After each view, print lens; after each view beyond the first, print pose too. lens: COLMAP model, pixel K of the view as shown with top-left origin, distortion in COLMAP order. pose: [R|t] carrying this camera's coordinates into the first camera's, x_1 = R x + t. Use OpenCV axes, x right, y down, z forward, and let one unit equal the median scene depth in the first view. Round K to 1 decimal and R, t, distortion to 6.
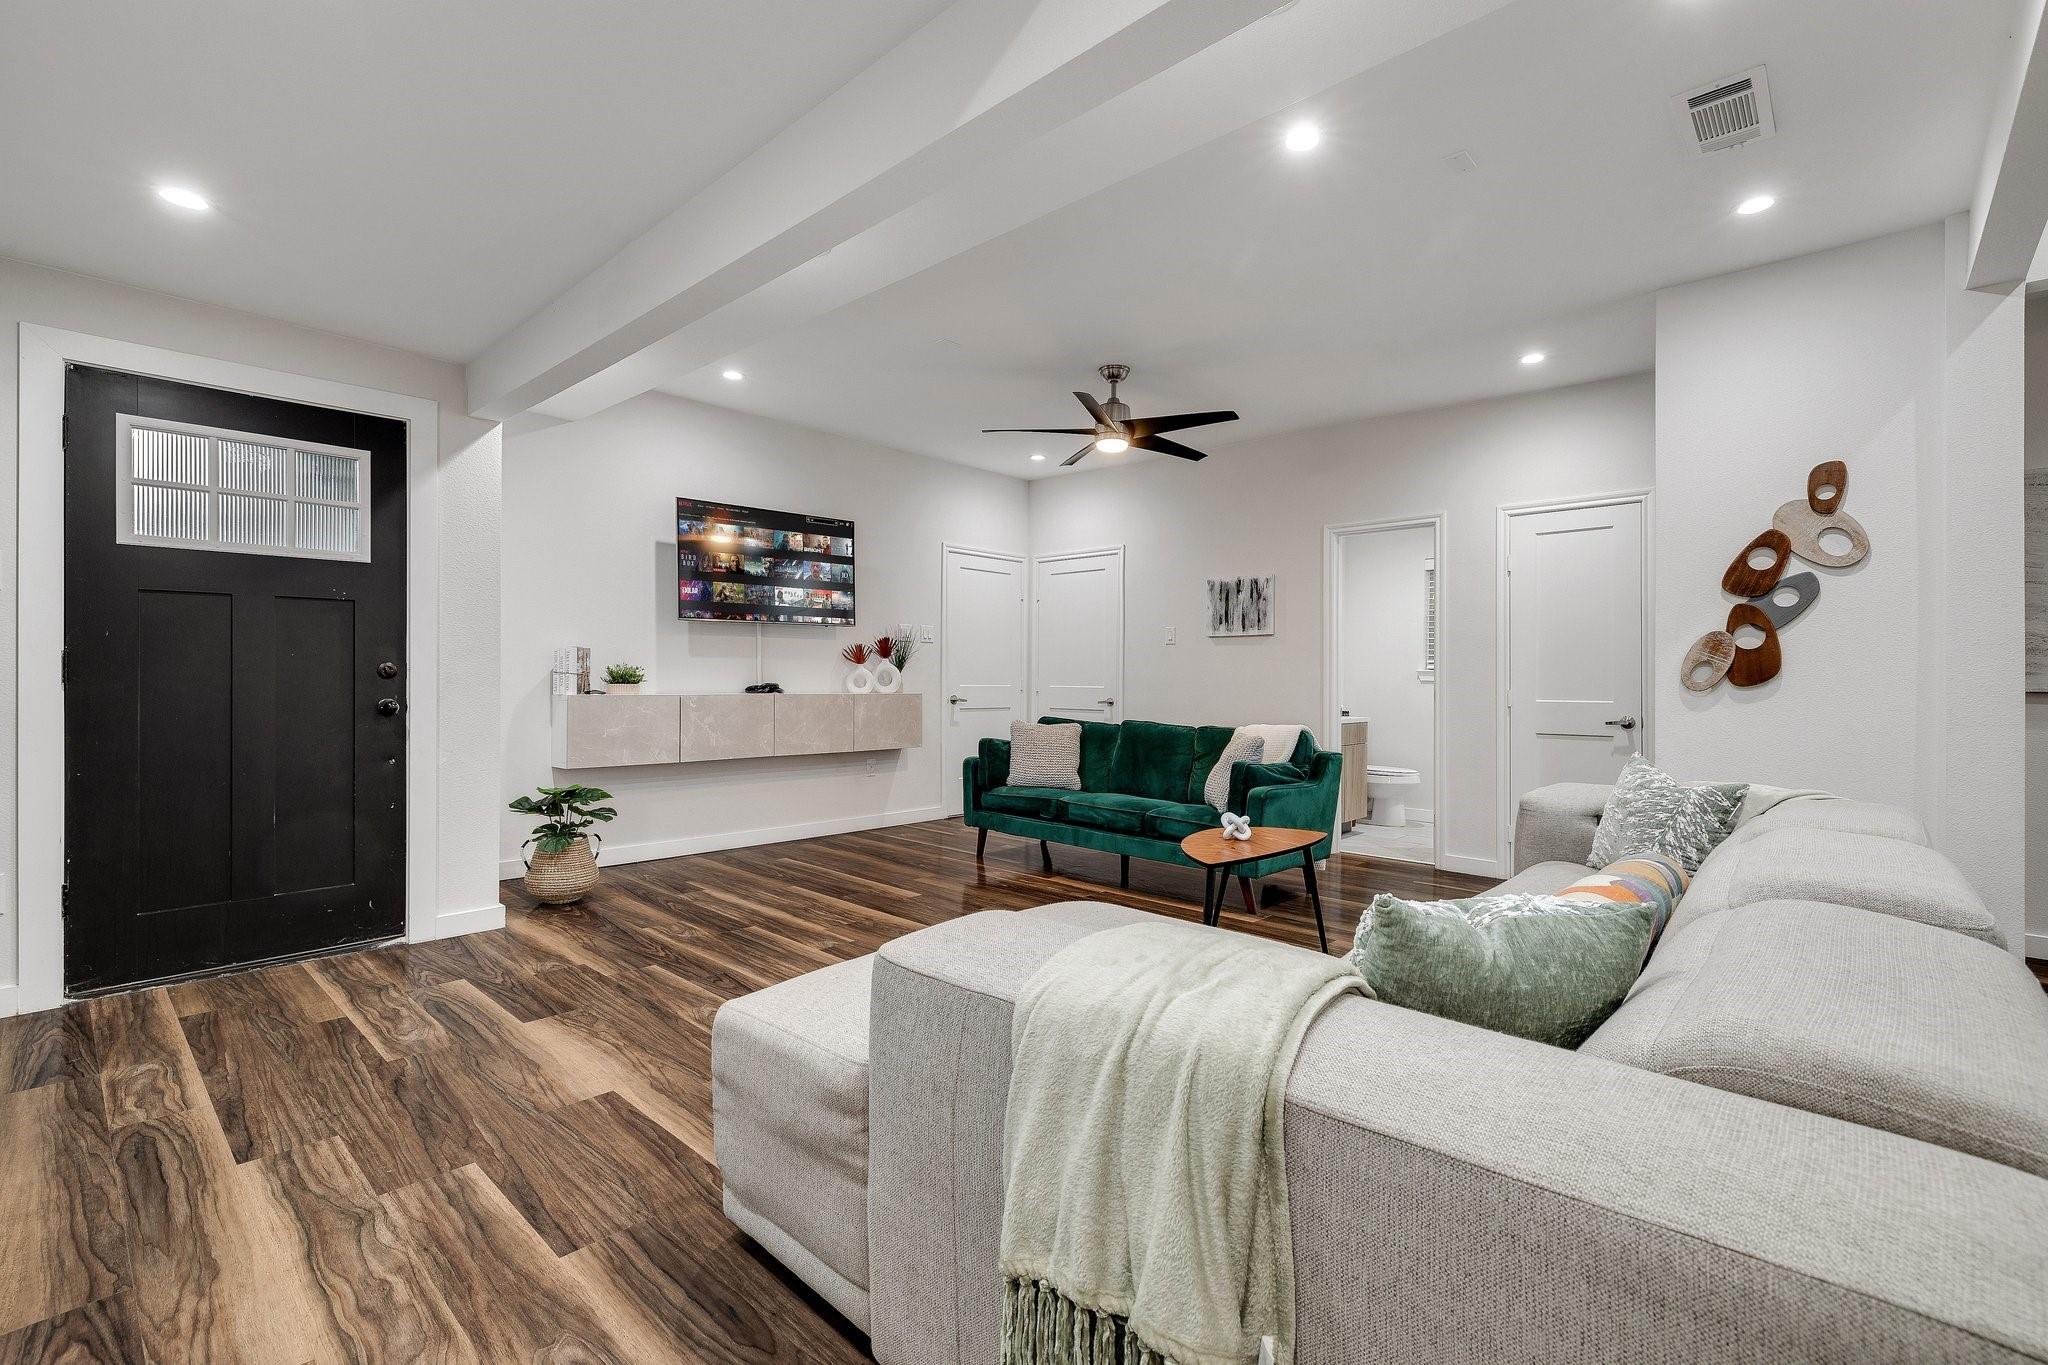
lens RADIAL K [[933.7, 0, 1024.0], [0, 933.7, 682.5], [0, 0, 1]] dist [0.001840, 0.000249]
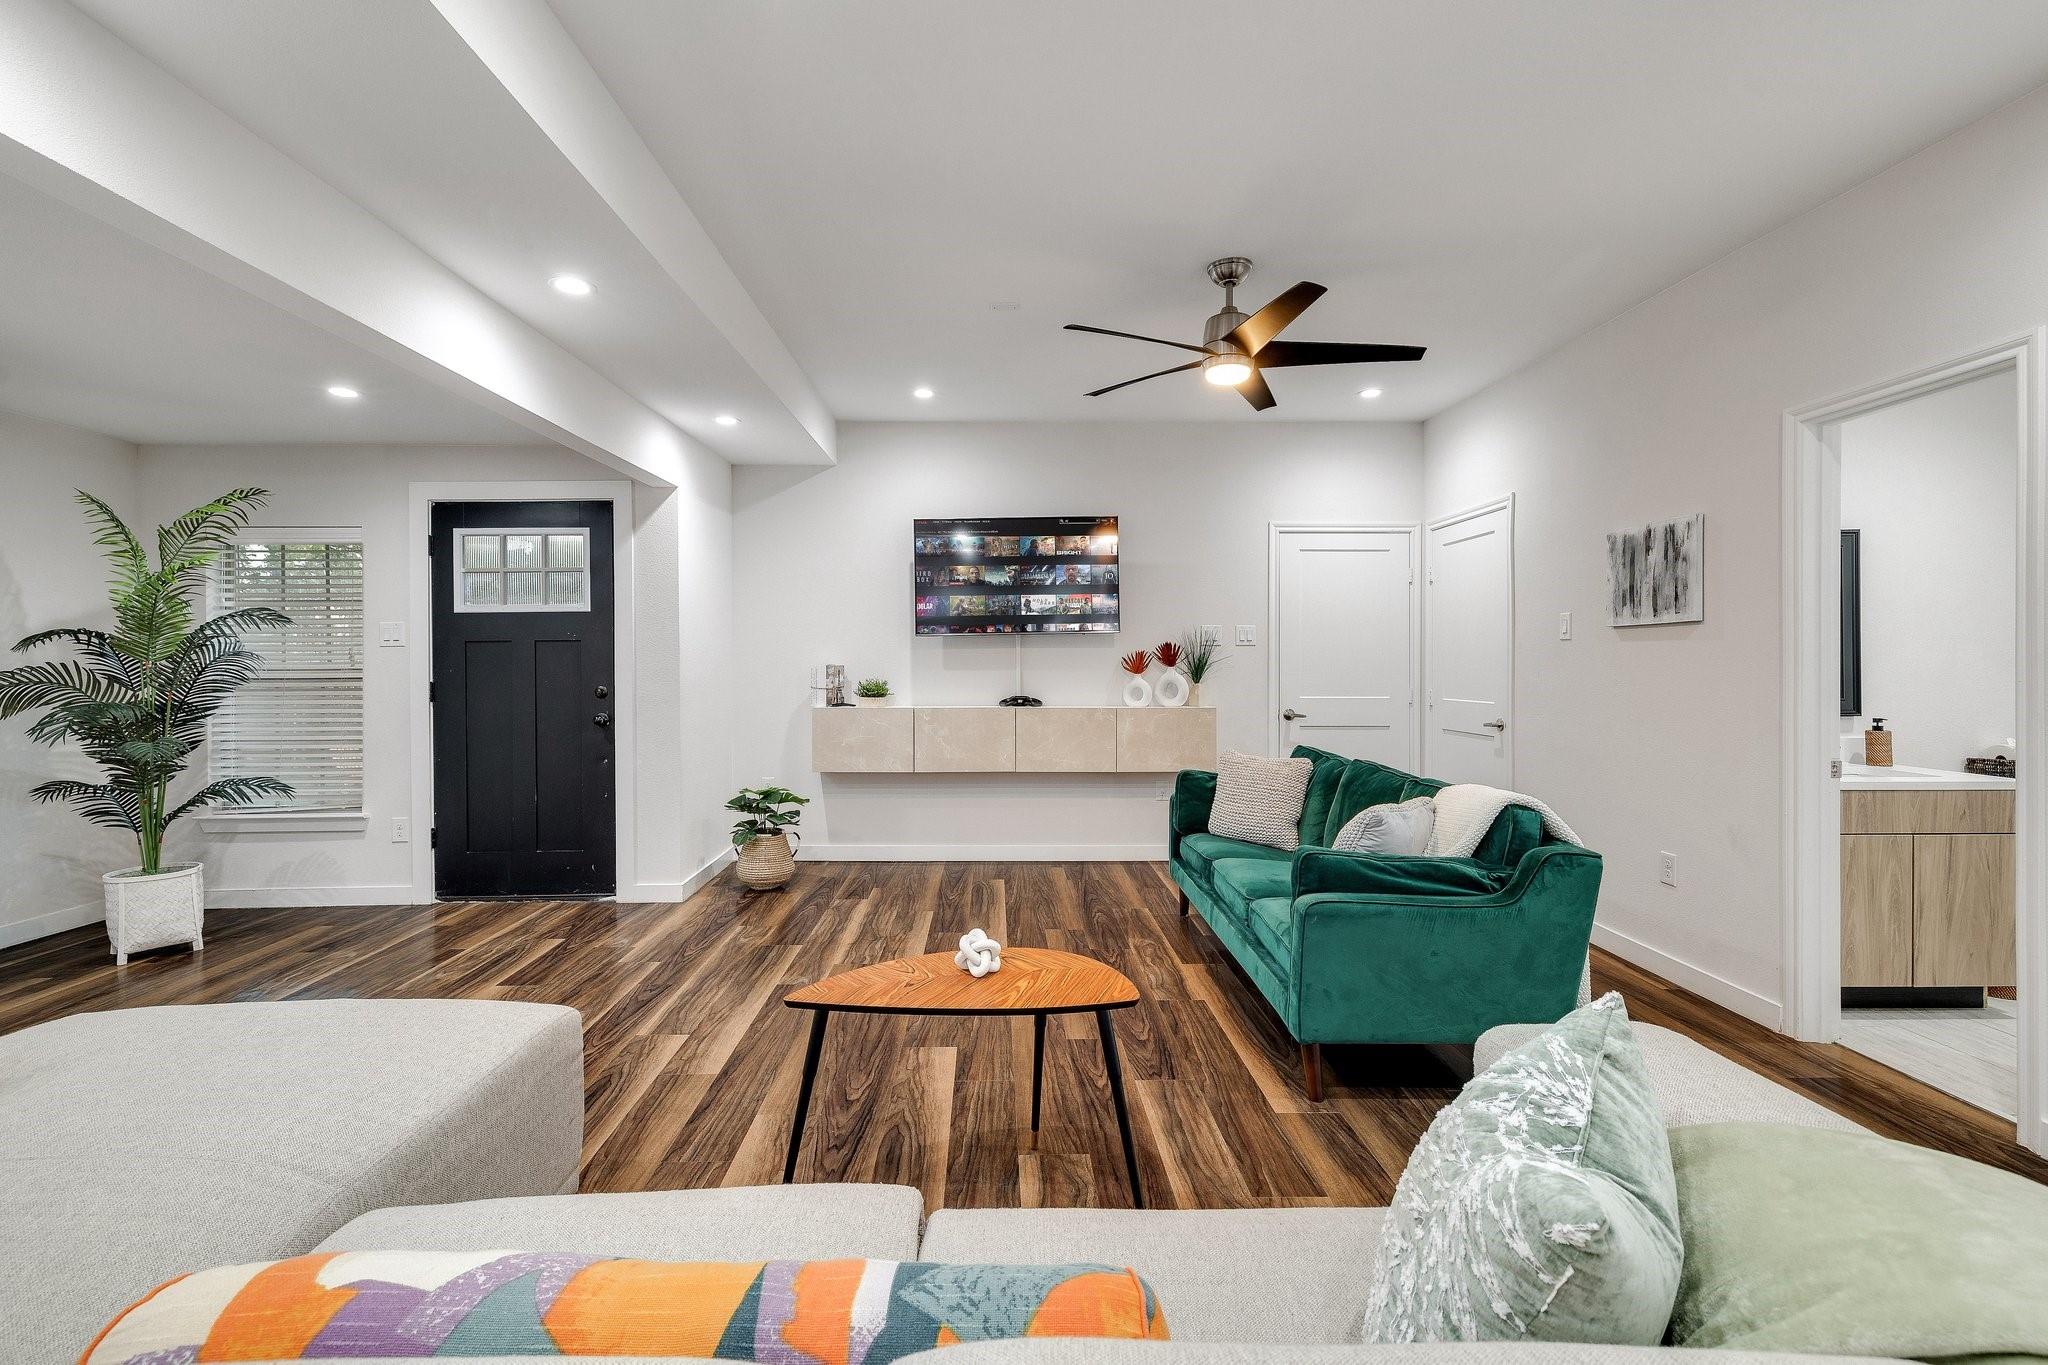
lens RADIAL K [[935.7, 0, 991.0], [0, 935.7, 670.7], [0, 0, 1]] dist [-0.002566, 0.000106]
pose [[0.678737, -0.003734, -0.734372, 0.415655], [0.004891, 0.999988, -0.000565, -0.024761], [0.734366, -0.003208, 0.678747, 0.323685]]
